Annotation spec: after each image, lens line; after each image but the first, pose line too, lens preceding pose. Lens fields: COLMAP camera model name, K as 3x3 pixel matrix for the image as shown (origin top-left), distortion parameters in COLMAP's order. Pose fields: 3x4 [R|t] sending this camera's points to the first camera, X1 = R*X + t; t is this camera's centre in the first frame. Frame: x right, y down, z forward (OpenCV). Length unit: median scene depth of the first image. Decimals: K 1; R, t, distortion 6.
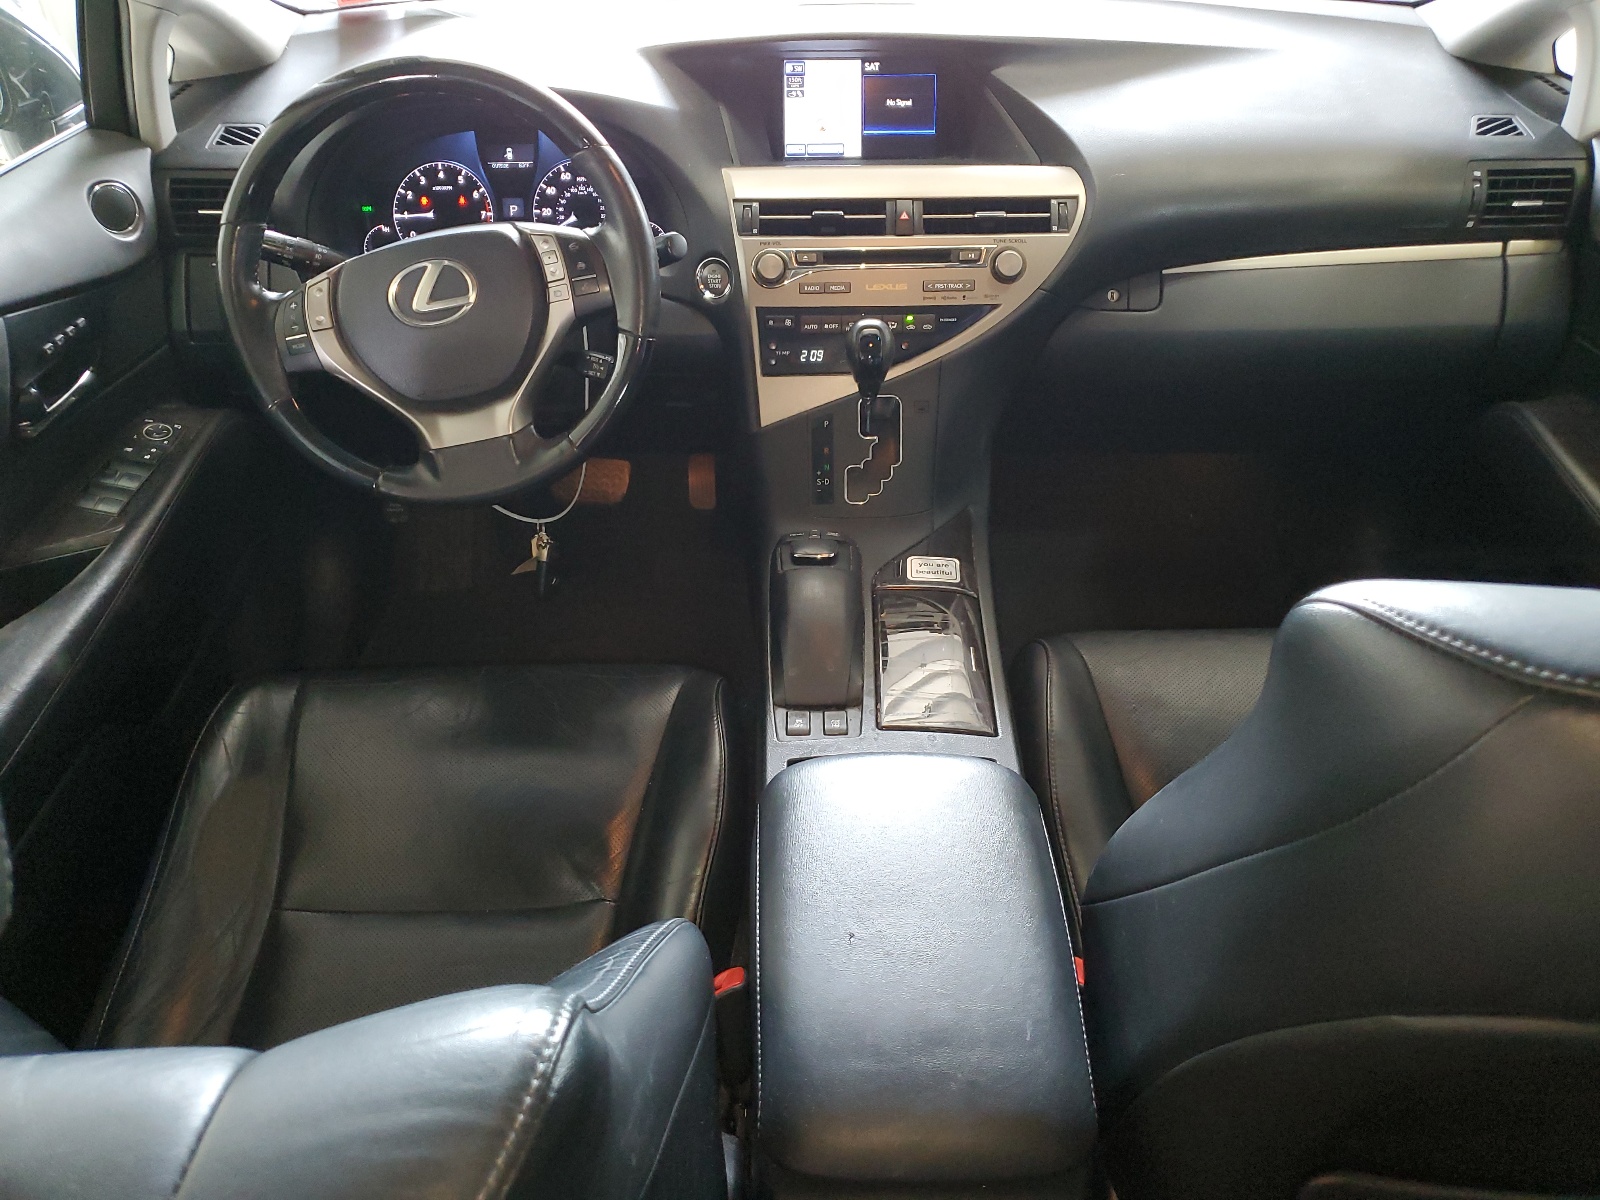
lens RADIAL K [[1212.9, 0, 801.4], [0, 1212.9, 600.5], [0, 0, 1]] dist [0.048043, 0.000969]
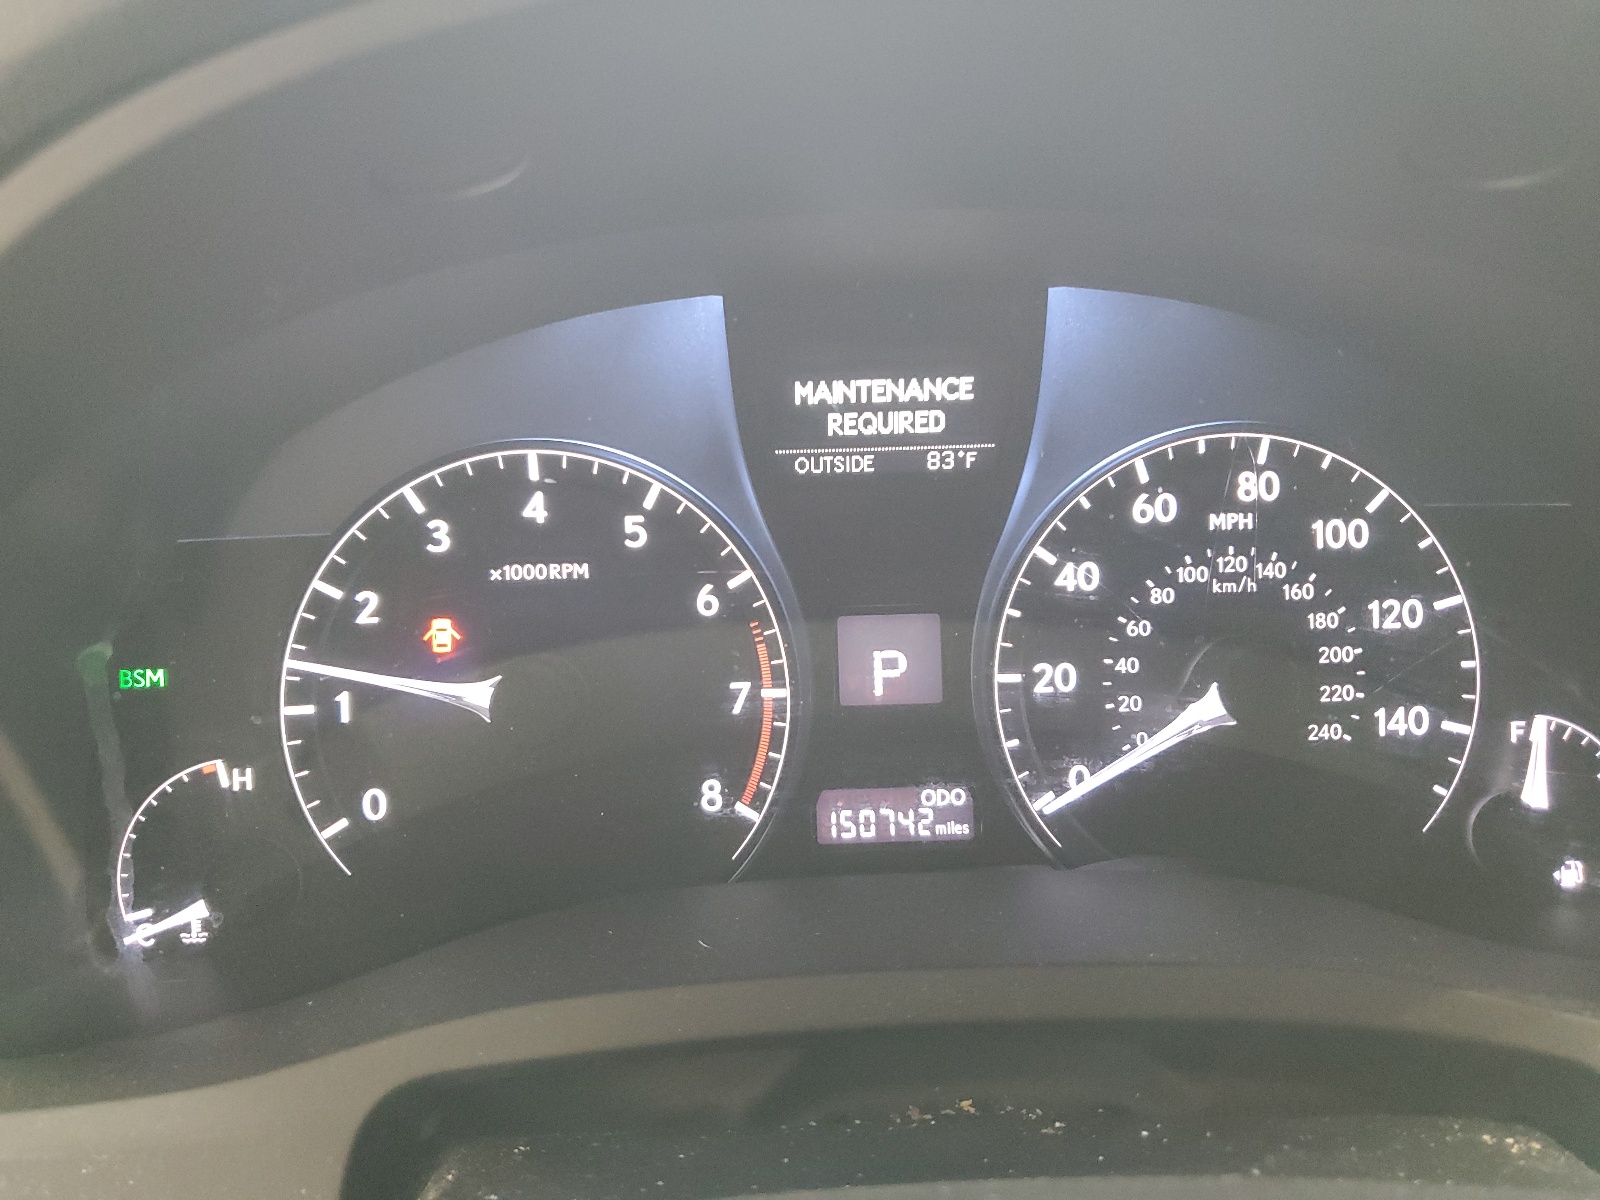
lens RADIAL K [[1212.9, 0, 799.2], [0, 1212.9, 600.0], [0, 0, 1]] dist [0.048043, 0.000969]
pose [[0.999173, -0.002290, 0.040589, -0.259184], [0.006514, 0.994529, -0.104254, -0.311201], [-0.040128, 0.104433, 0.993722, 0.804408]]
